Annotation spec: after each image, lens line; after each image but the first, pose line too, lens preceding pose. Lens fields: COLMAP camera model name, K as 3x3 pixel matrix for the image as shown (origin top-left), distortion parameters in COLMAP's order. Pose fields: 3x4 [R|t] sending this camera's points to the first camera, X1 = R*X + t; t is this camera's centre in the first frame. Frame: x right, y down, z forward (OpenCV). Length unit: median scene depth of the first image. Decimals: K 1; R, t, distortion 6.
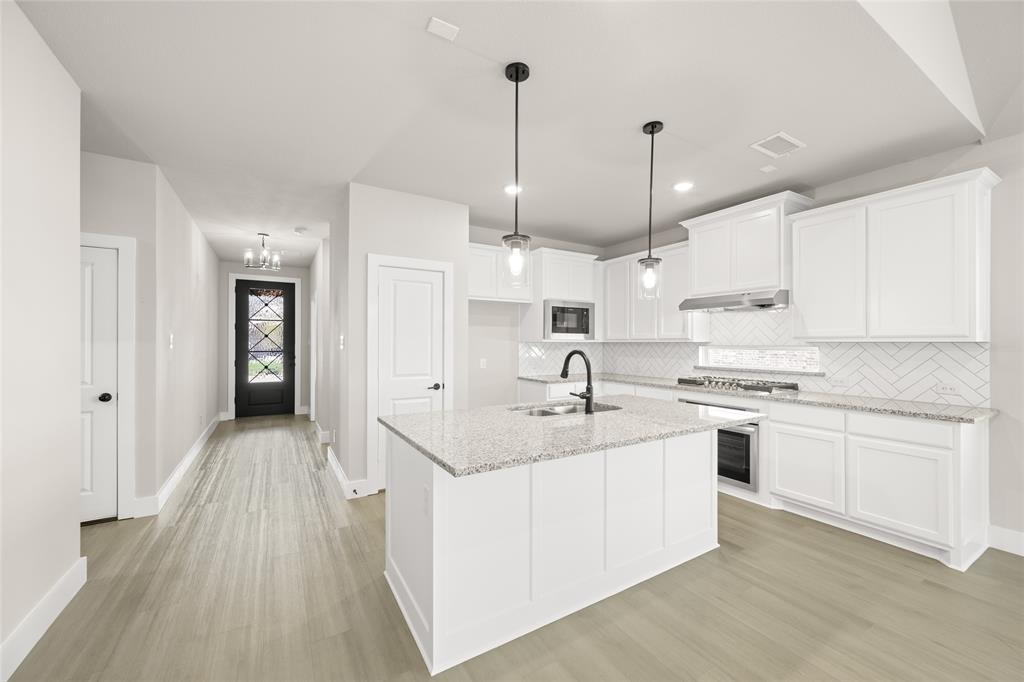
lens RADIAL K [[399.2, 0, 515.4], [0, 399.2, 341.6], [0, 0, 1]] dist [-0.001473, 0.000736]
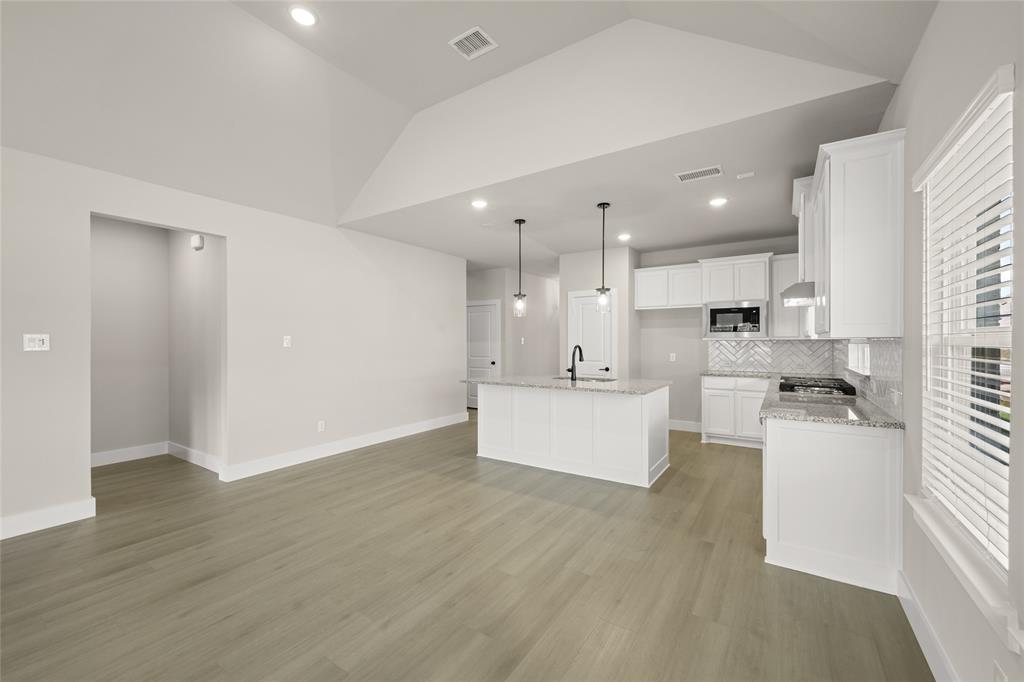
lens RADIAL K [[413.2, 0, 514.1], [0, 413.2, 341.0], [0, 0, 1]] dist [0.001509, 0.000077]
pose [[0.432092, -0.003801, -0.901822, 1.173871], [0.006392, 0.999979, -0.001153, 0.002177], [0.901807, -0.005266, 0.432107, -0.025138]]
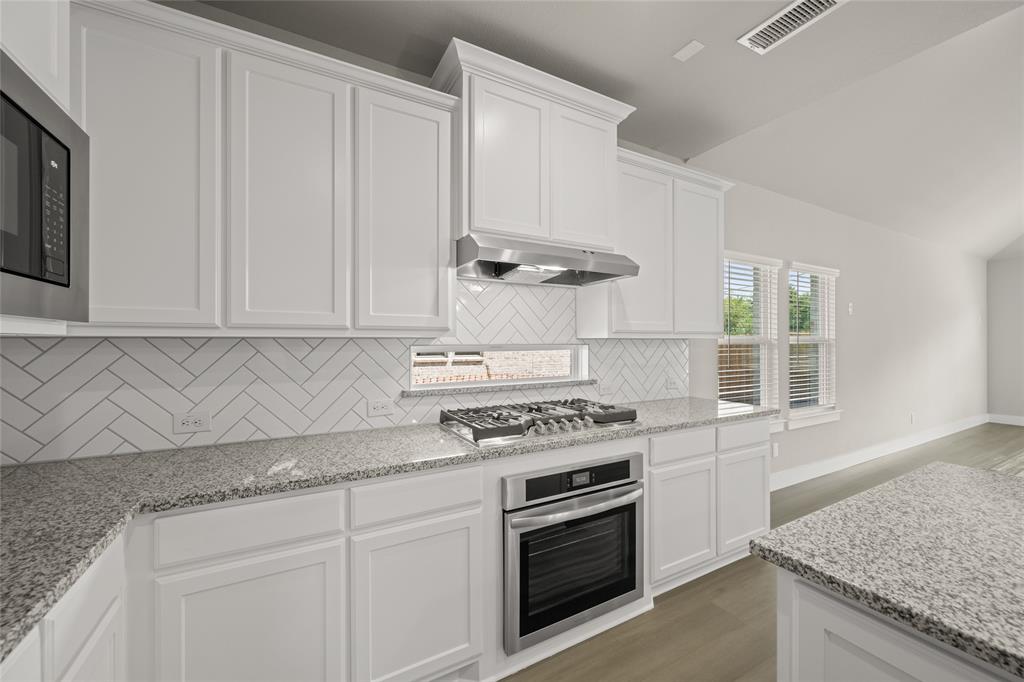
lens RADIAL K [[399.2, 0, 514.2], [0, 399.2, 339.7], [0, 0, 1]] dist [-0.001473, 0.000736]
pose [[0.043953, 0.002511, 0.999030, 0.013748], [-0.002764, 0.999993, -0.002392, 0.005343], [-0.999030, -0.002656, 0.043960, 1.072062]]
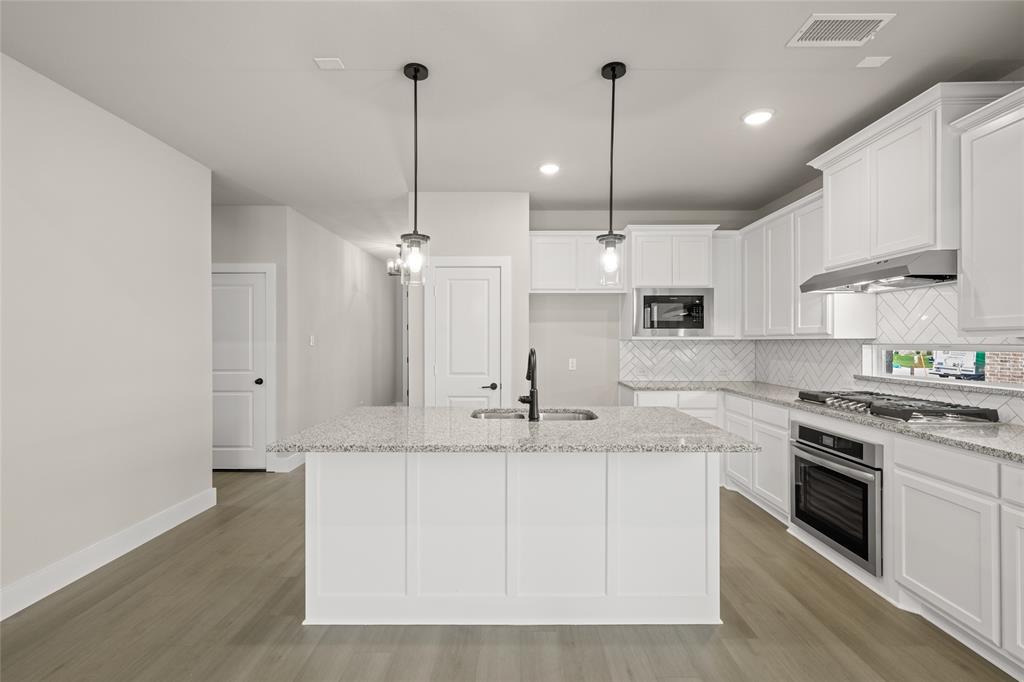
lens RADIAL K [[466.8, 0, 515.2], [0, 466.8, 341.7], [0, 0, 1]] dist [-0.001553, 0.002319]
pose [[0.853990, -0.002143, -0.520286, 0.462599], [0.004199, 0.999987, 0.002772, 0.001942], [0.520273, -0.004552, 0.853988, 0.069227]]
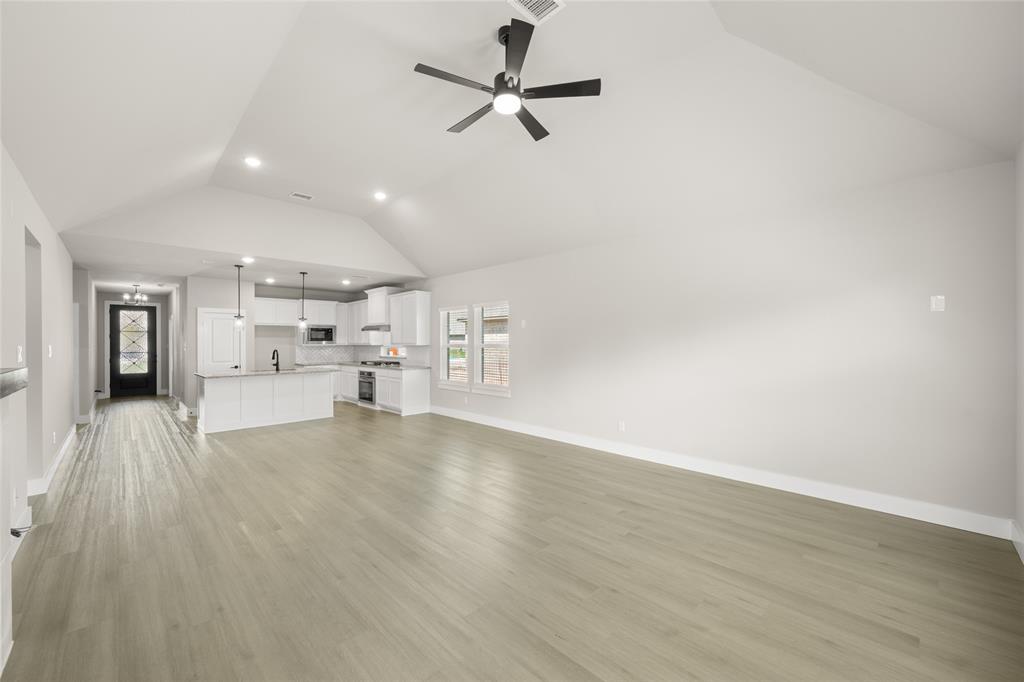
lens RADIAL K [[399.2, 0, 511.5], [0, 399.2, 340.4], [0, 0, 1]] dist [-0.001473, 0.000736]
pose [[0.972986, -0.006657, 0.230767, 0.804573], [0.006791, 0.999977, 0.000212, -0.023755], [-0.230763, 0.001360, 0.973009, -1.542413]]
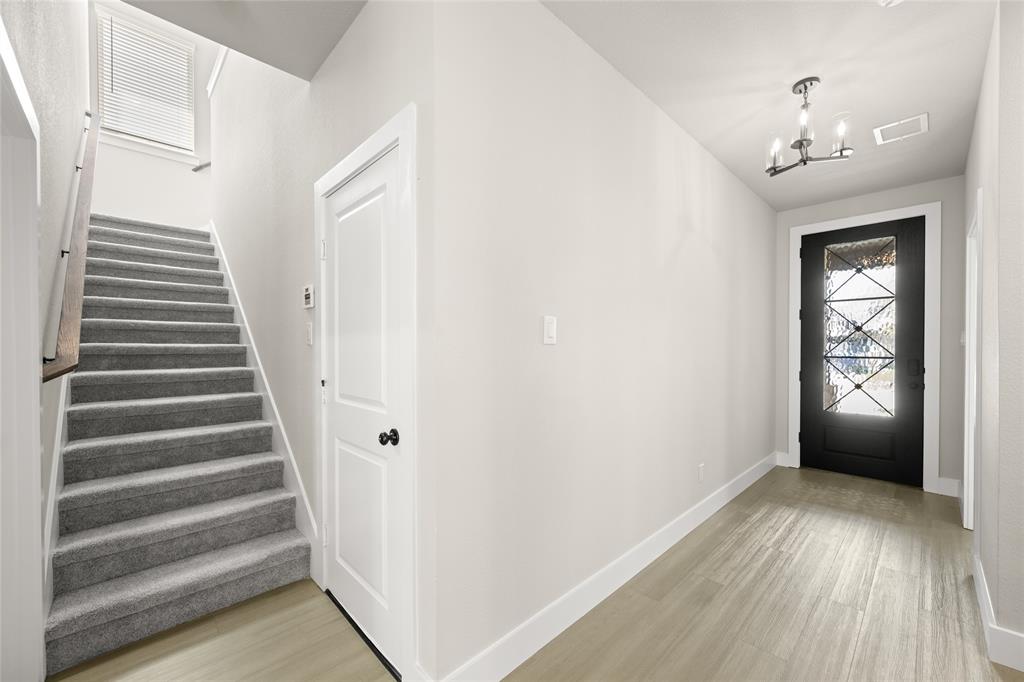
lens RADIAL K [[399.2, 0, 518.0], [0, 399.2, 351.6], [0, 0, 1]] dist [-0.001473, 0.000736]
pose [[0.223172, 0.005939, -0.974761, -0.399001], [0.004700, 0.999963, 0.007168, 0.021597], [0.974768, -0.006181, 0.223135, 0.856387]]
